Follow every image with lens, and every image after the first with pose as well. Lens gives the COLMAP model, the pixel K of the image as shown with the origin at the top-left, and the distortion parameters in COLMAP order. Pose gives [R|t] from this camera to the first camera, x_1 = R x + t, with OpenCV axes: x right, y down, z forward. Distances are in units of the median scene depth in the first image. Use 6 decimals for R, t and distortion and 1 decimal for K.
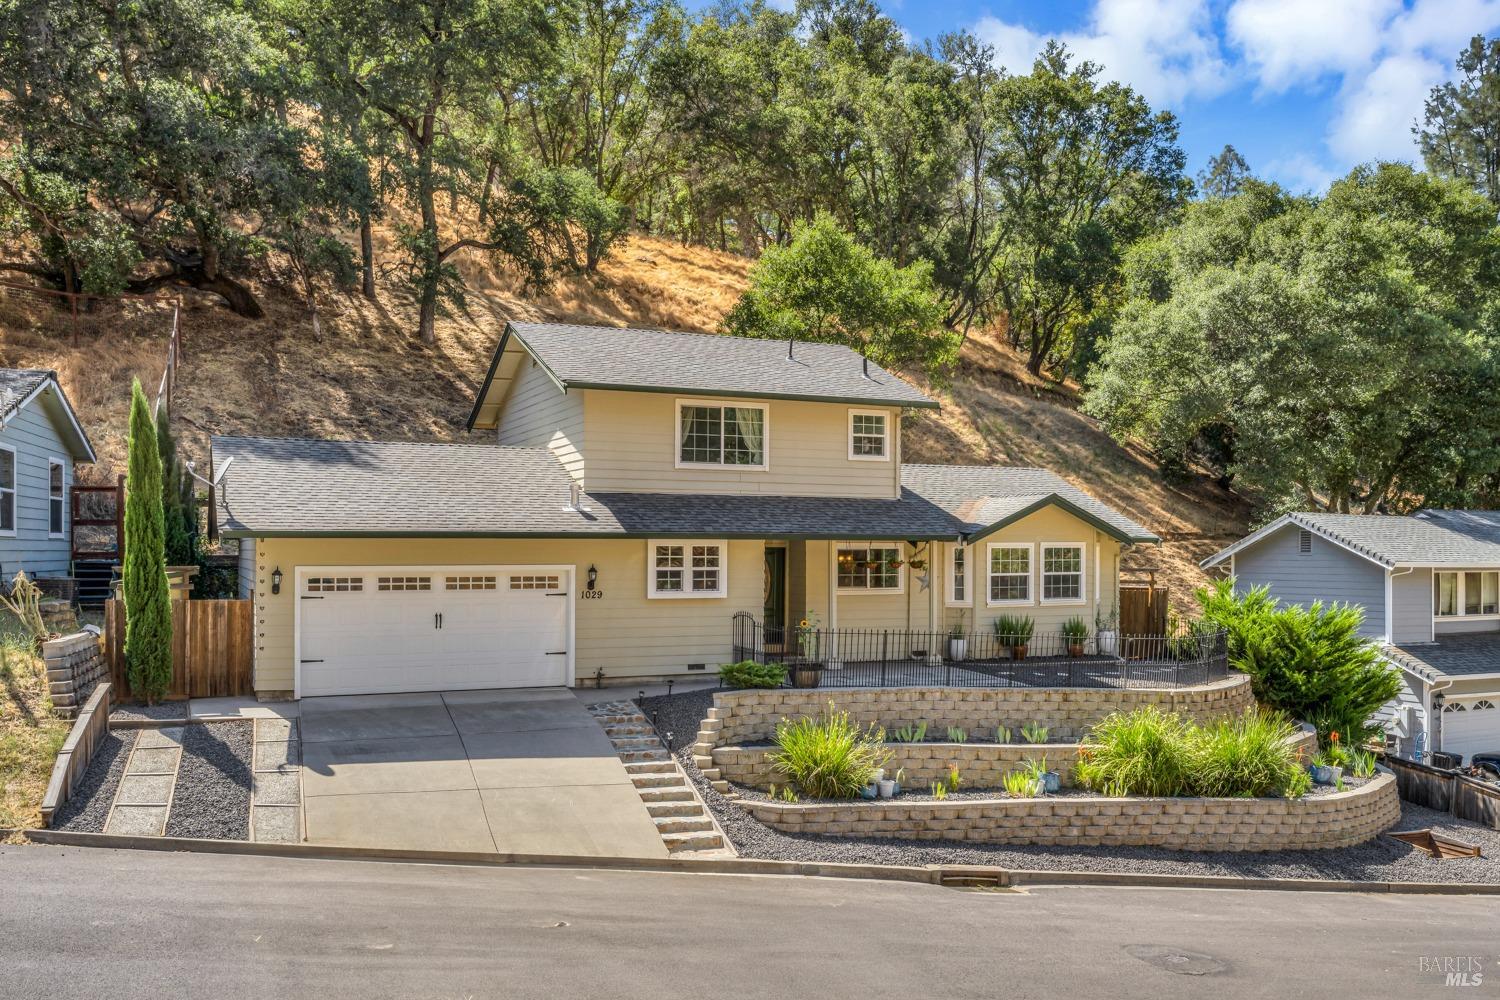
lens RADIAL K [[1074.5, 0, 744.1], [0, 1074.5, 490.3], [0, 0, 1]] dist [0.001783, -0.000692]
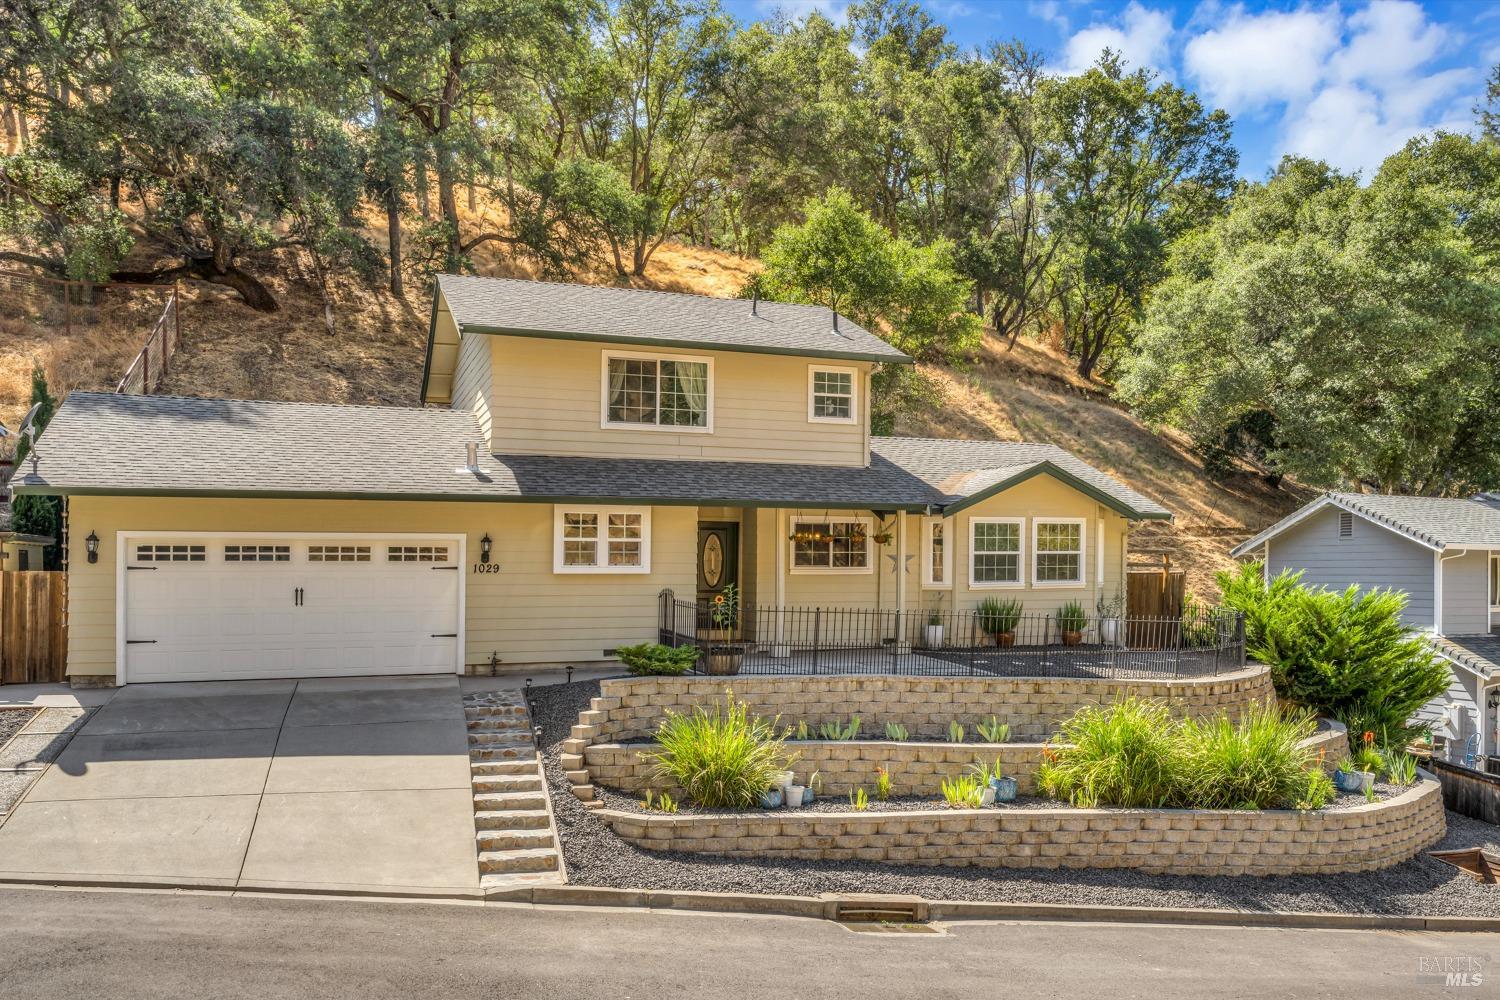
lens RADIAL K [[1048.9, 0, 755.6], [0, 1048.9, 513.1], [0, 0, 1]] dist [0.003490, -0.002583]
pose [[0.999075, -0.003394, -0.042867, 0.088545], [0.004066, 0.999870, 0.015602, 0.032072], [0.042809, -0.015762, 0.998959, 0.131779]]
